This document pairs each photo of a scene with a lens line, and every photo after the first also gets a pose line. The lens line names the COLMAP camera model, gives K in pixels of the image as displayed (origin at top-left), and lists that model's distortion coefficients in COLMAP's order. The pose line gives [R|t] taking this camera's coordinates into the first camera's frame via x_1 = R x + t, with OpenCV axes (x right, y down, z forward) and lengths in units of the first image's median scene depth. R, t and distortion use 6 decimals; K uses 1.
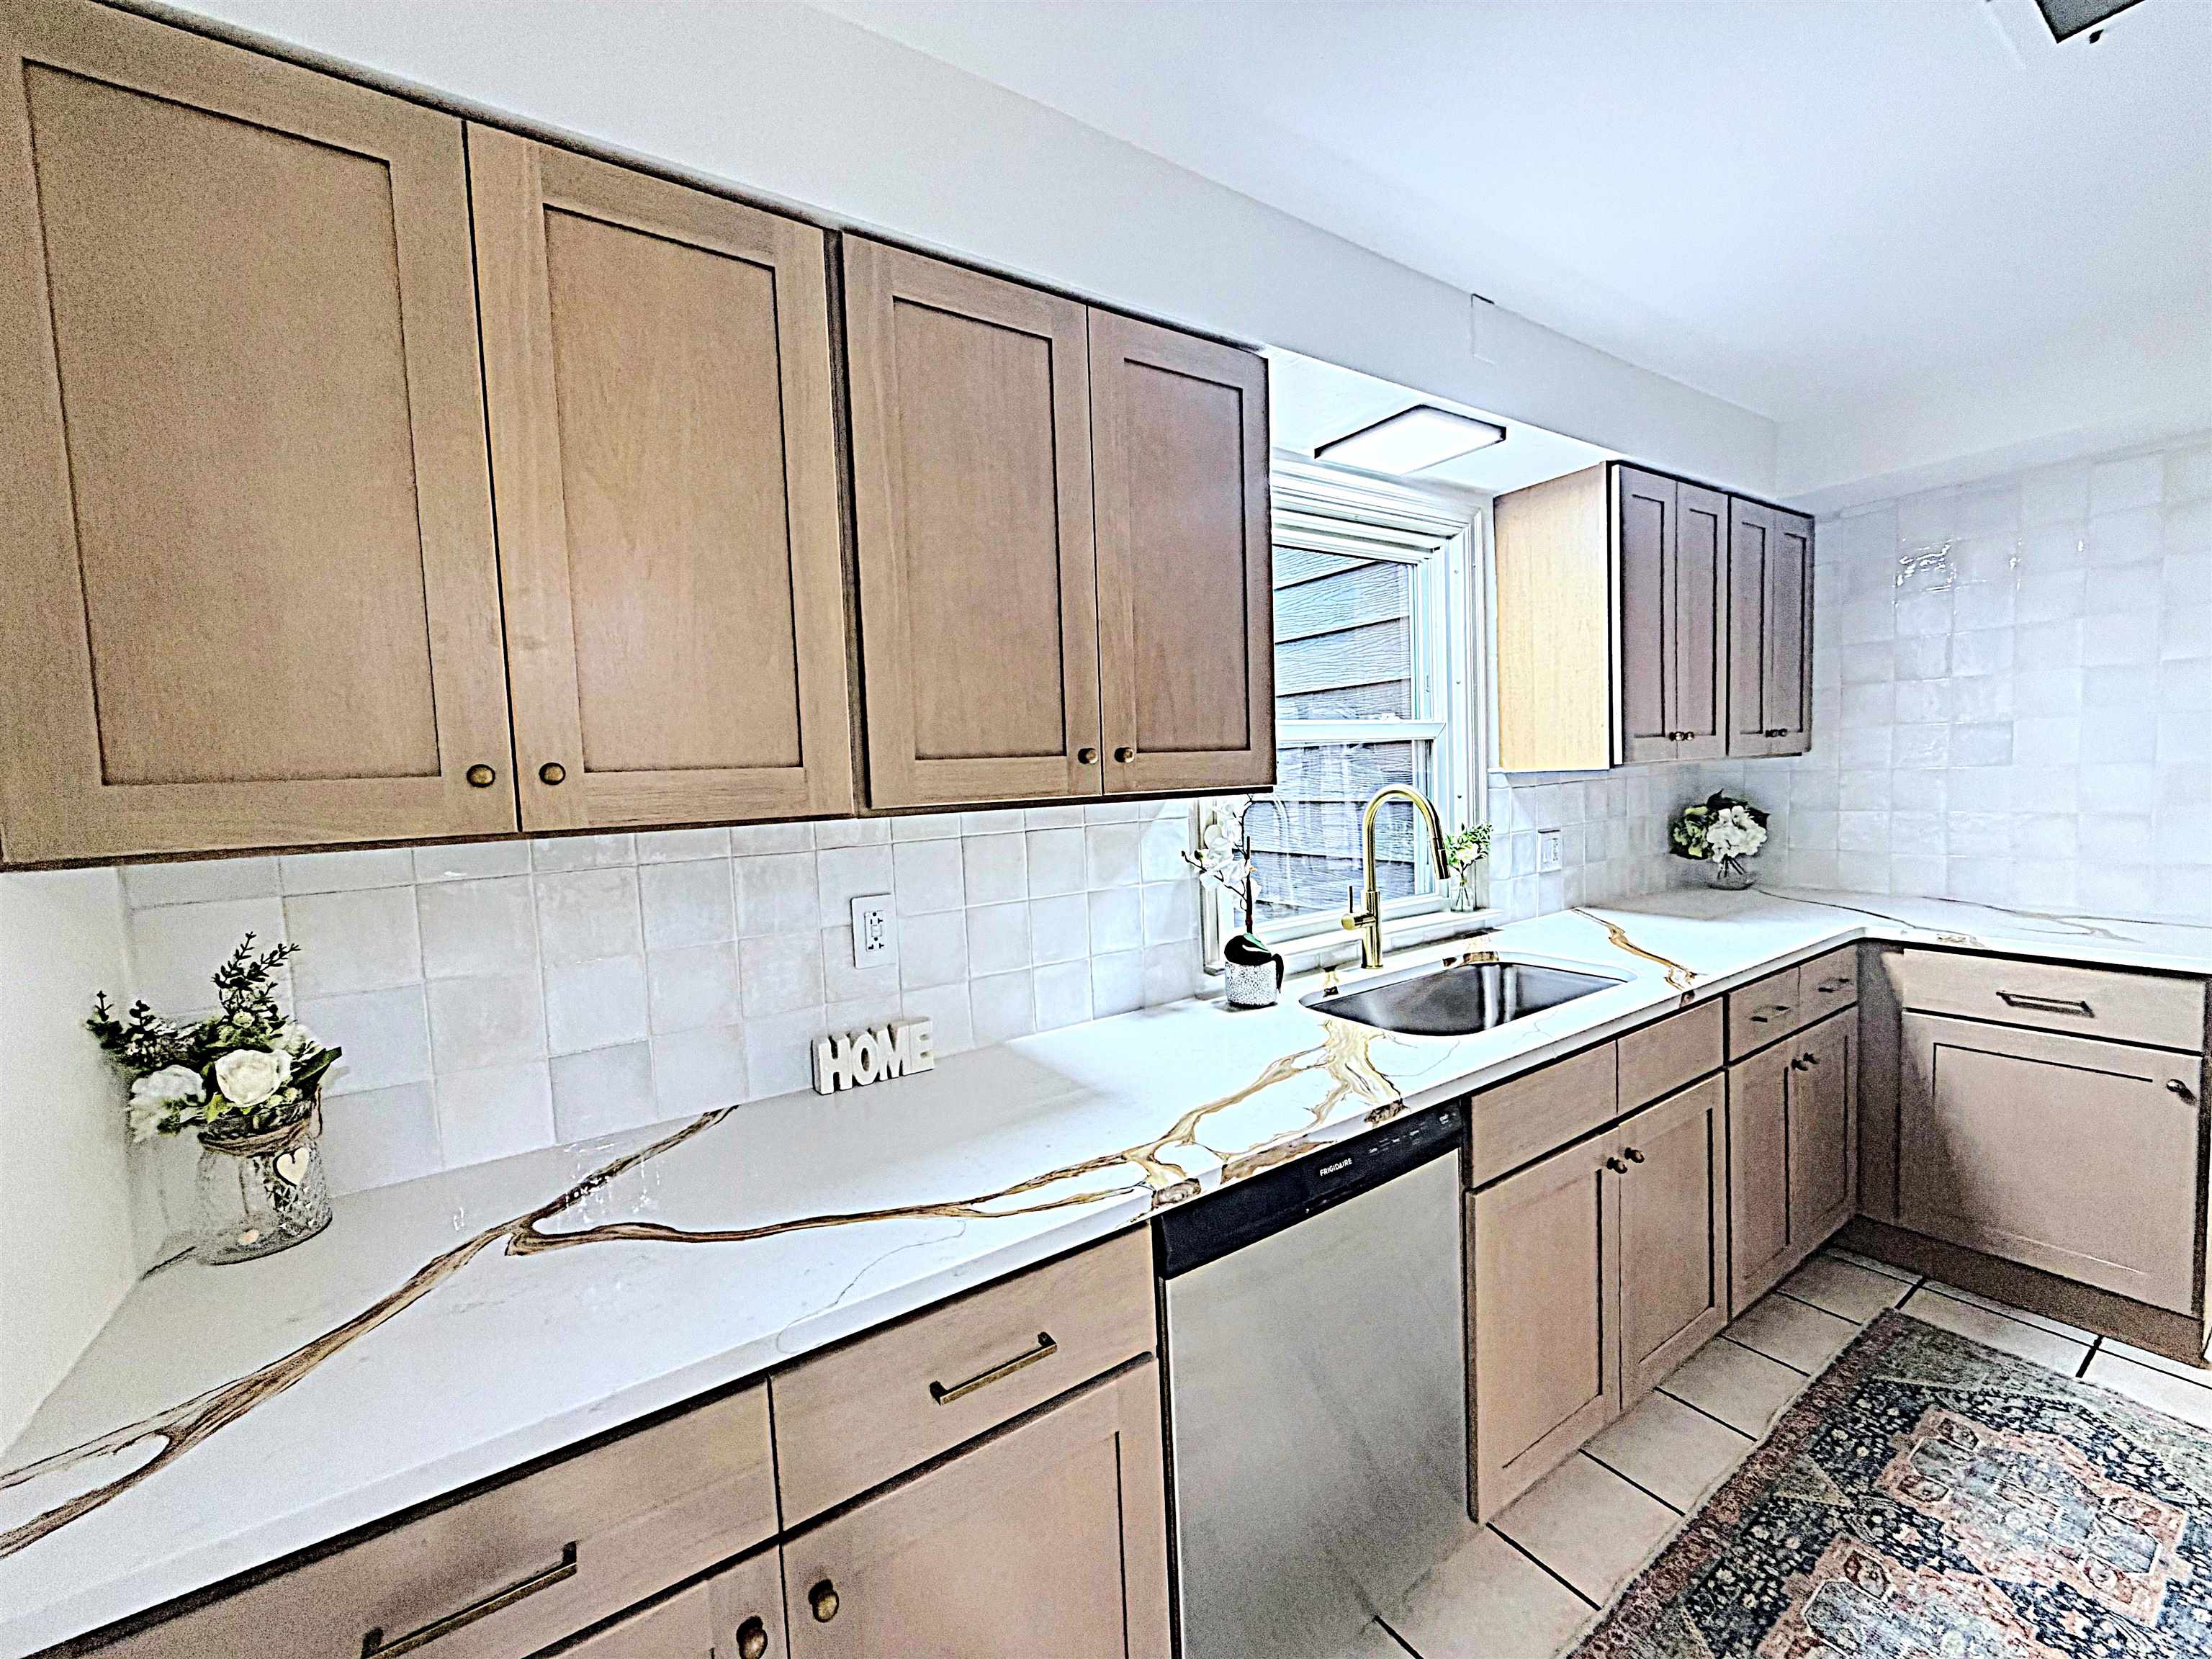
lens RADIAL K [[879.6, 0, 1103.7], [0, 879.6, 833.3], [0, 0, 1]] dist [0.003150, -0.000827]
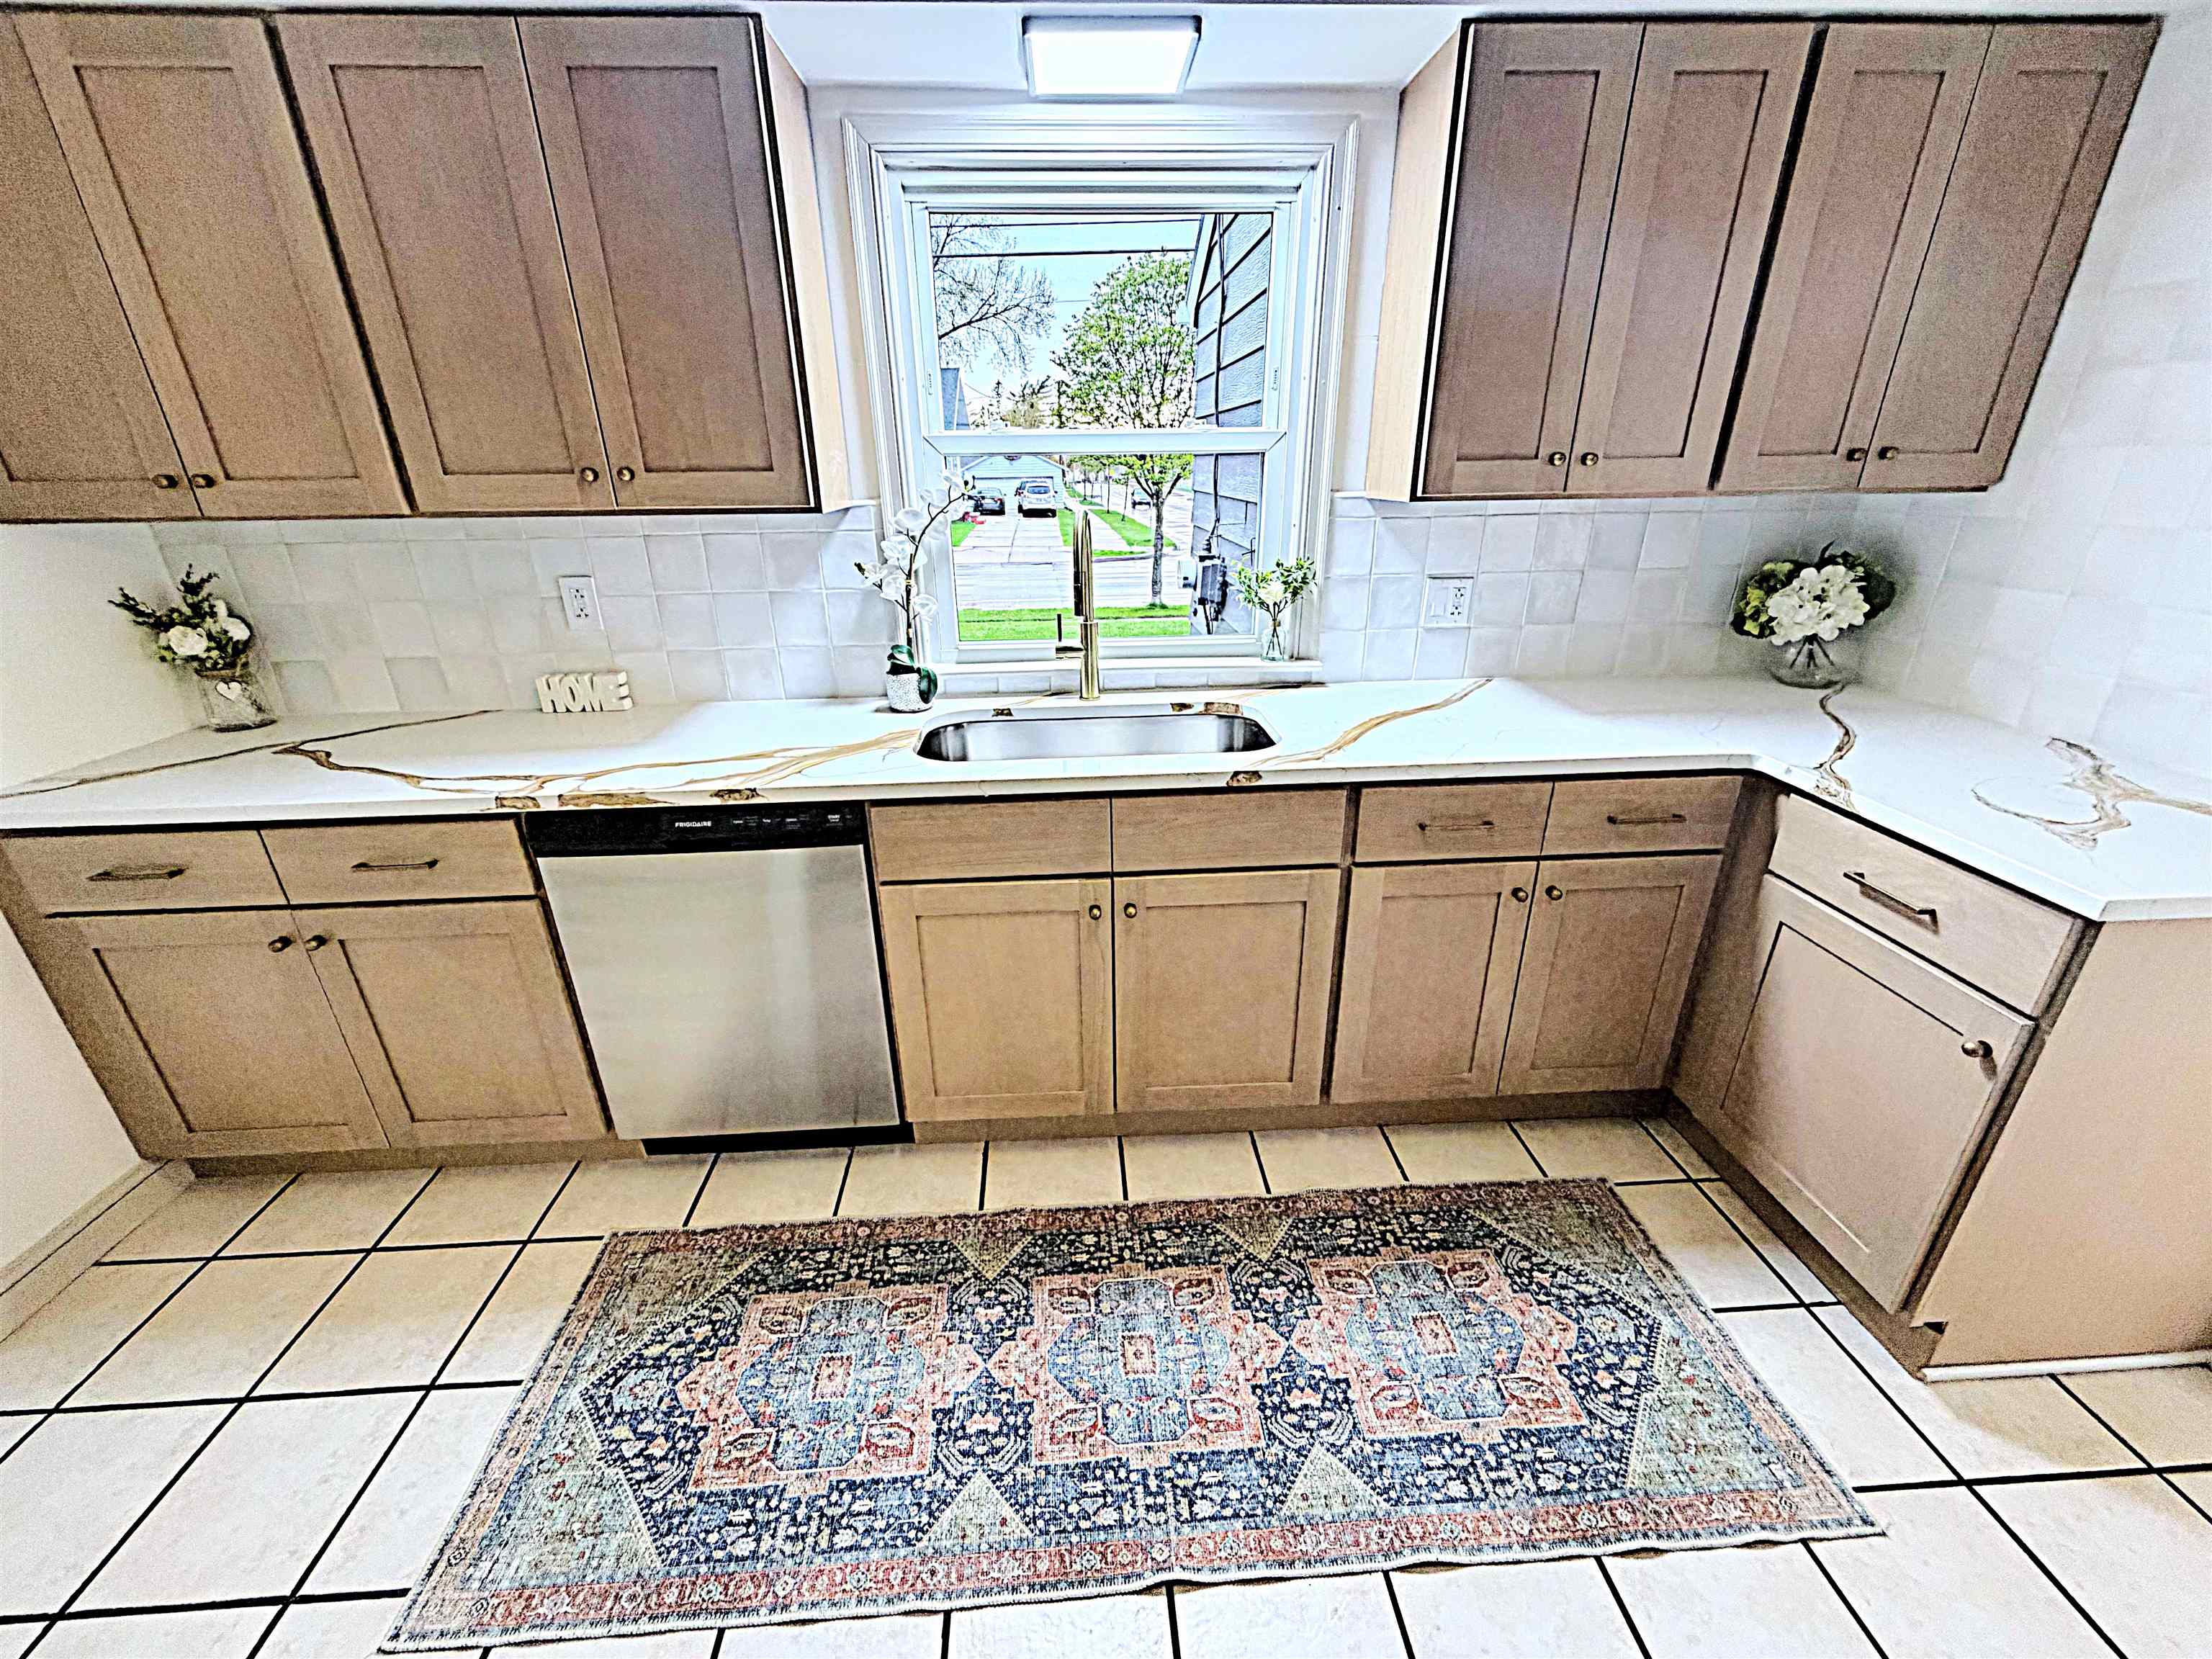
lens RADIAL K [[879.6, 0, 1101.7], [0, 879.6, 830.5], [0, 0, 1]] dist [0.003150, -0.000827]
pose [[0.862969, 0.224161, -0.452809, 1.112904], [-0.059360, 0.934971, 0.349723, -0.084240], [0.501757, -0.274922, 0.820157, 0.185424]]
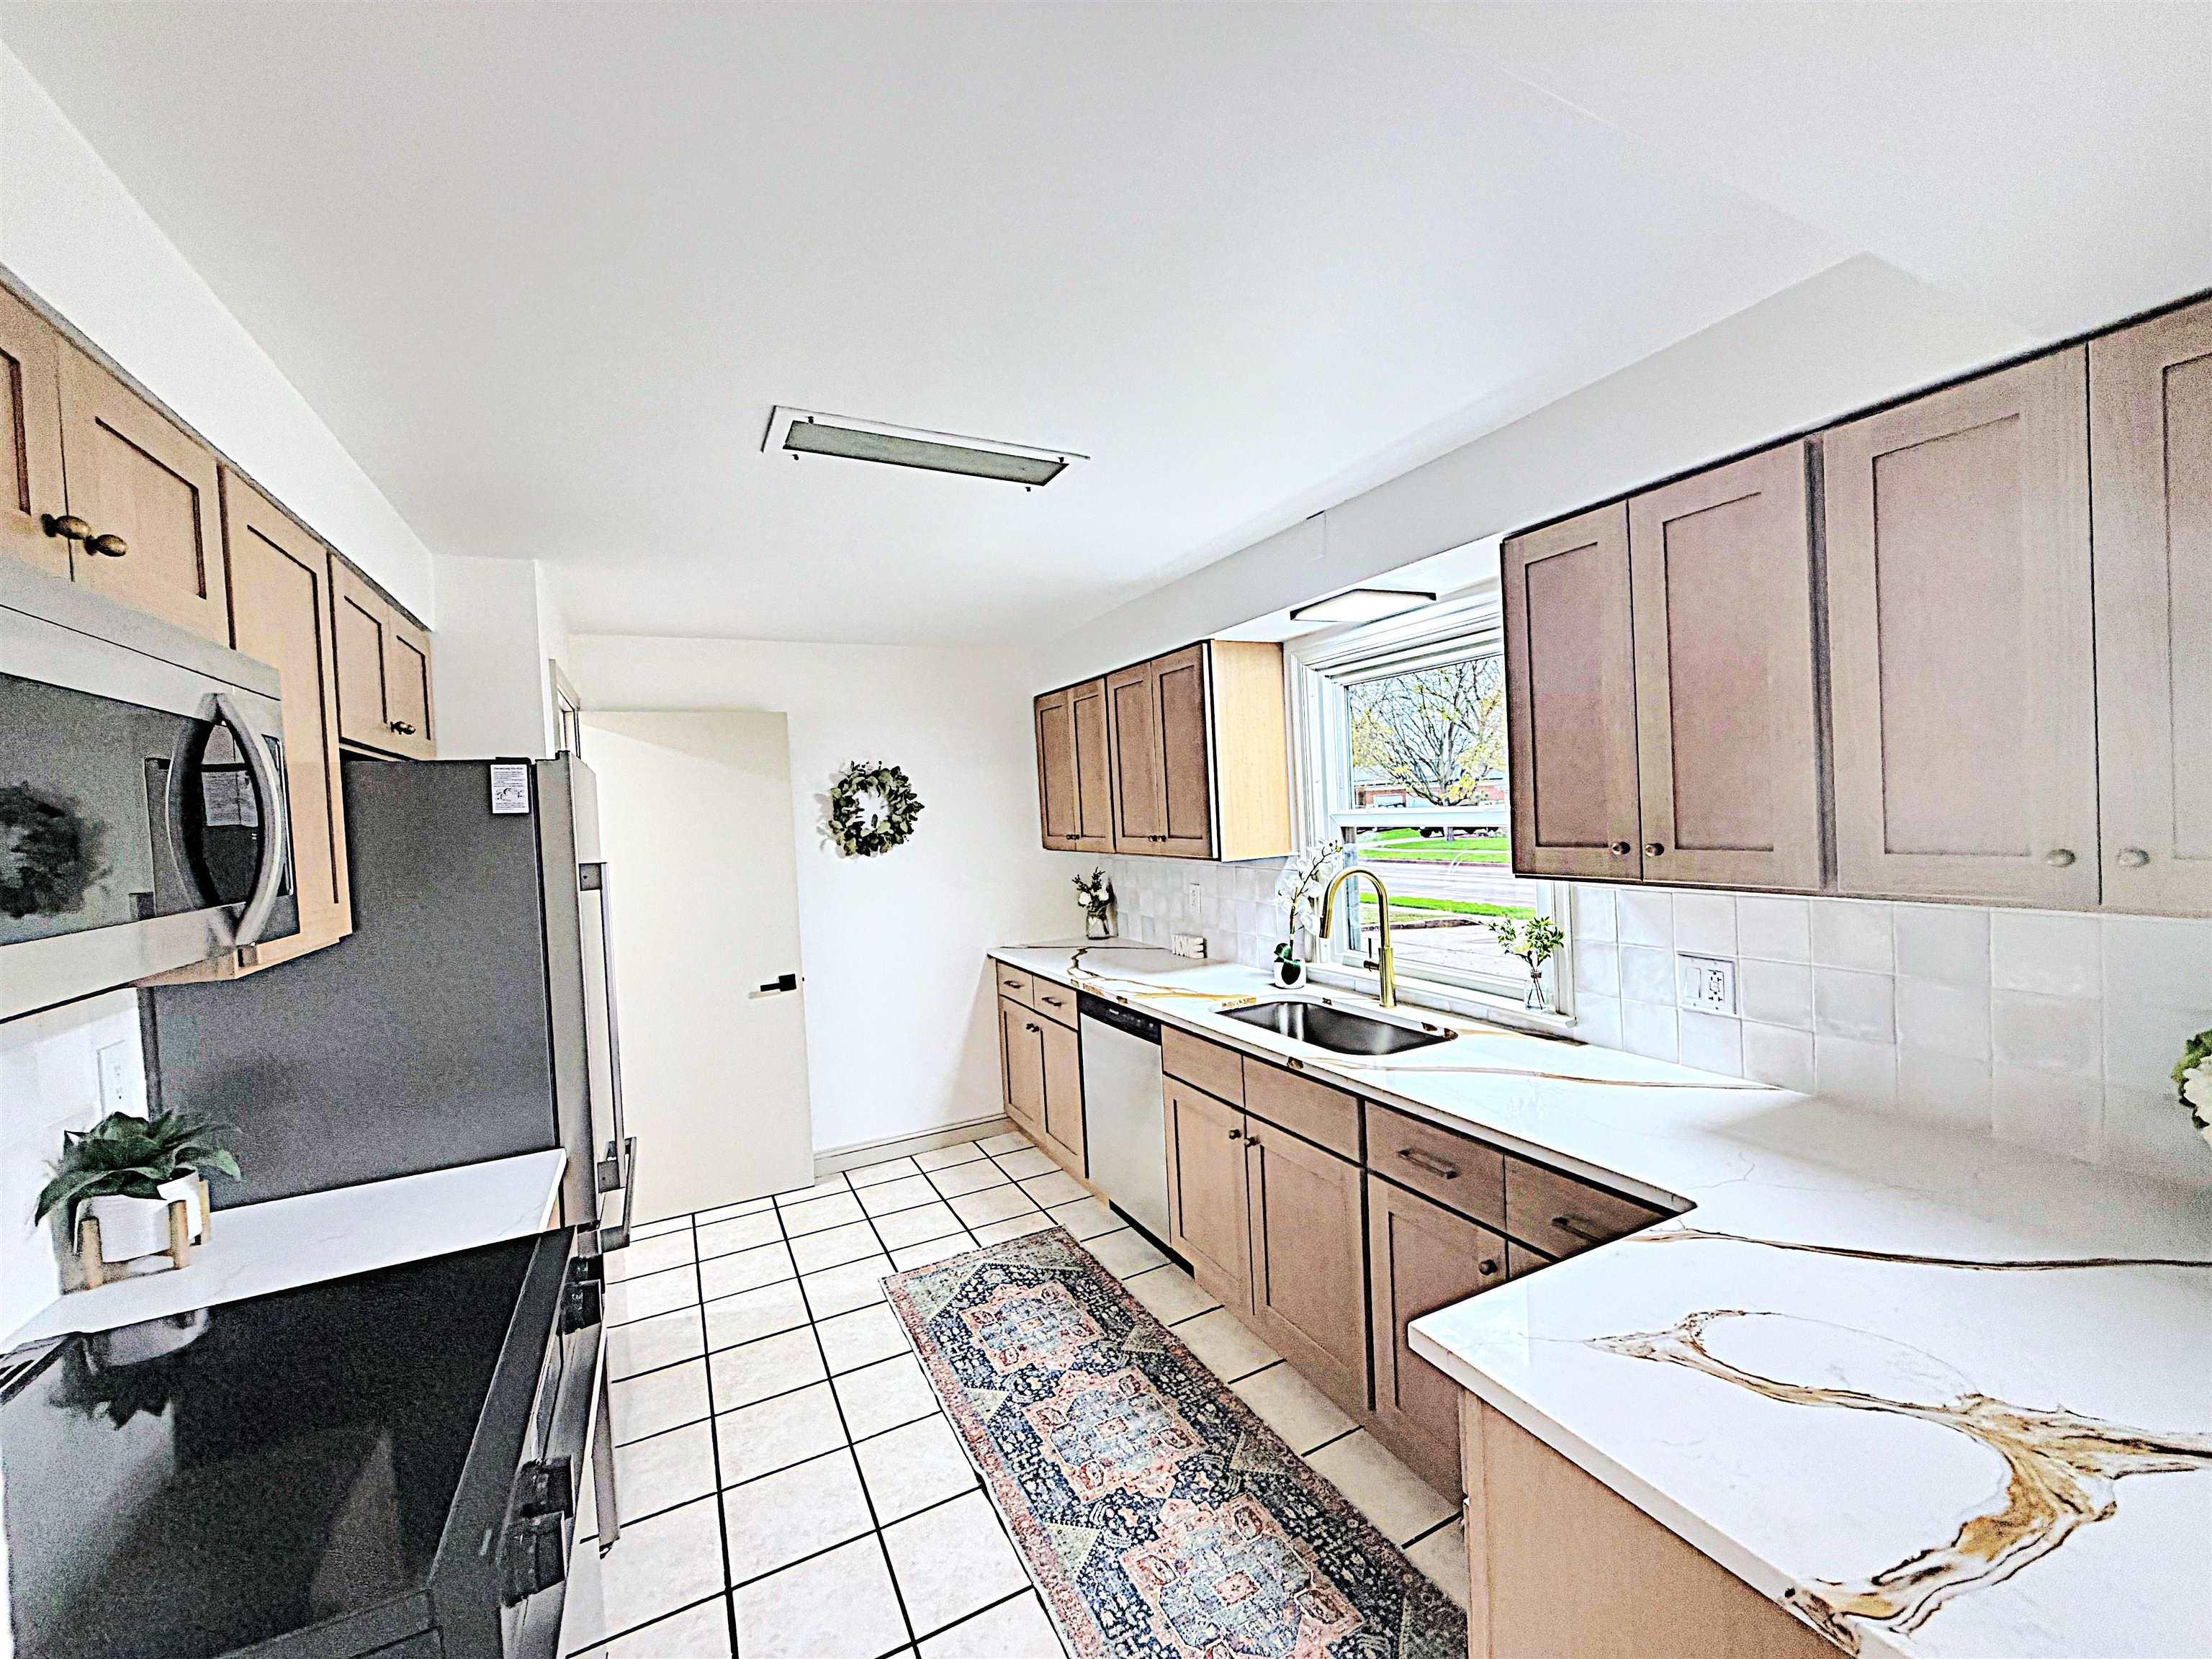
lens RADIAL K [[879.6, 0, 1102.3], [0, 879.6, 841.2], [0, 0, 1]] dist [0.003150, -0.000827]
pose [[-0.112588, 0.088430, -0.989699, 2.188952], [-0.015179, 0.995763, 0.090698, -0.269708], [0.993526, 0.025234, -0.110769, 0.994535]]
